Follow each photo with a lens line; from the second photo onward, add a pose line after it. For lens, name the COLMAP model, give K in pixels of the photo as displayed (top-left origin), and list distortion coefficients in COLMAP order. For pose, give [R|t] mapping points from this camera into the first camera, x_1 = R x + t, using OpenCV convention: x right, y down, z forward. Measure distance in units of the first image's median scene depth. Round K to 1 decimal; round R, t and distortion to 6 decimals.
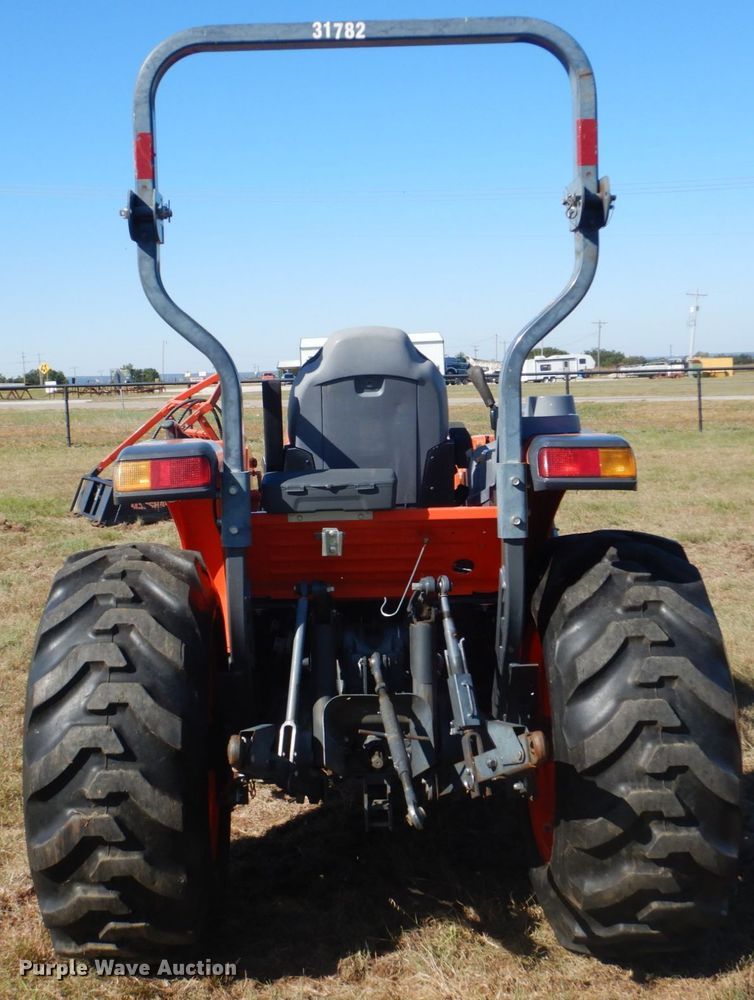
lens RADIAL K [[1306.9, 0, 315.7], [0, 1306.9, 465.4], [0, 0, 1]] dist [0.005123, 0.021466]
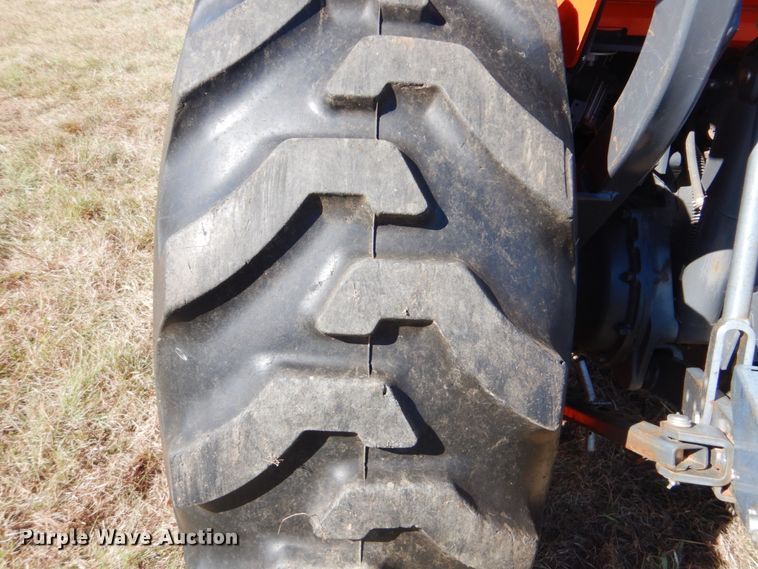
lens RADIAL K [[644.6, 0, 379.0], [0, 644.6, 284.5], [0, 0, 1]] dist [0.012251, 0.004718]
pose [[0.997148, 0.051234, 0.055416, -0.163565], [-0.070957, 0.886569, 0.457122, 0.090356], [-0.025710, -0.459750, 0.887676, 0.823309]]
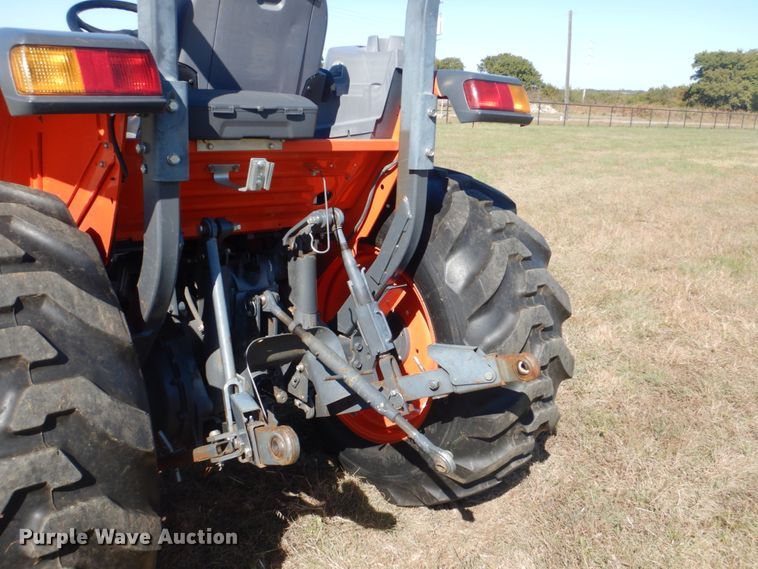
lens RADIAL K [[690.7, 0, 379.0], [0, 690.7, 284.5], [0, 0, 1]] dist [0.018189, 0.001980]
pose [[0.749673, -0.108958, 0.652778, -0.248769], [-0.028175, 0.980206, 0.195967, 0.039070], [-0.661208, -0.165303, 0.731764, 0.615685]]
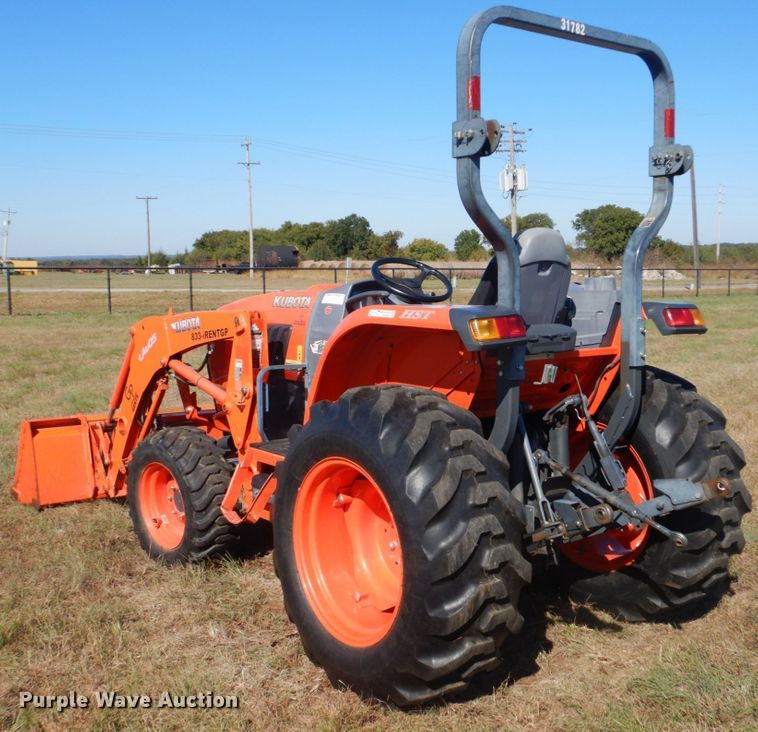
lens RADIAL K [[956.3, 0, 407.8], [0, 956.3, 342.5], [0, 0, 1]] dist [-0.004844, -0.004542]
pose [[0.774406, -0.022132, 0.632302, -0.816033], [0.020841, 0.999738, 0.009469, 0.010393], [-0.632346, 0.005845, 0.774664, 0.280578]]
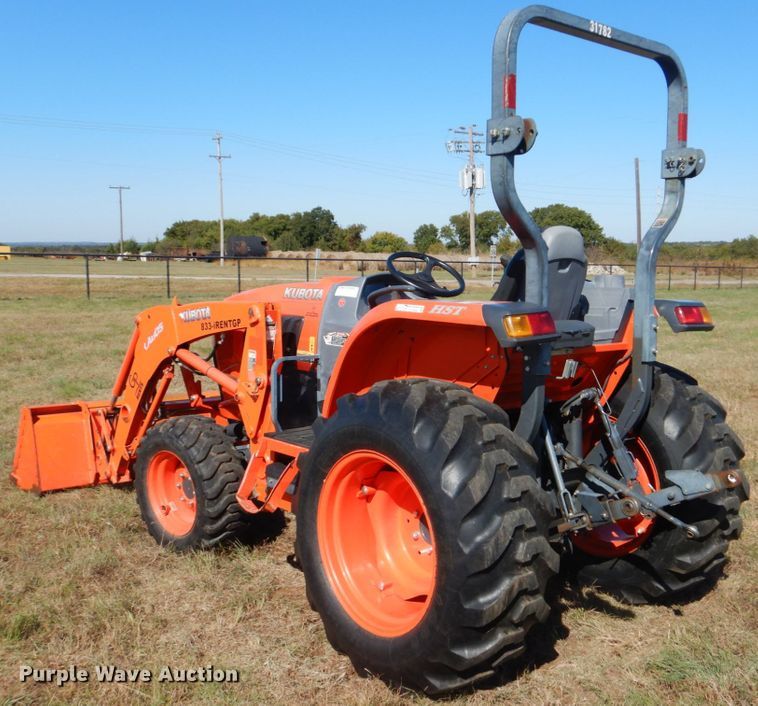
lens RADIAL K [[893.8, 0, 436.9], [0, 893.8, 353.3], [0, 0, 1]] dist [-0.009231, 0.005983]
pose [[0.724259, -0.031718, 0.688798, -0.837262], [0.008654, 0.999281, 0.036916, 0.001280], [-0.689474, -0.020776, 0.724013, 0.374644]]
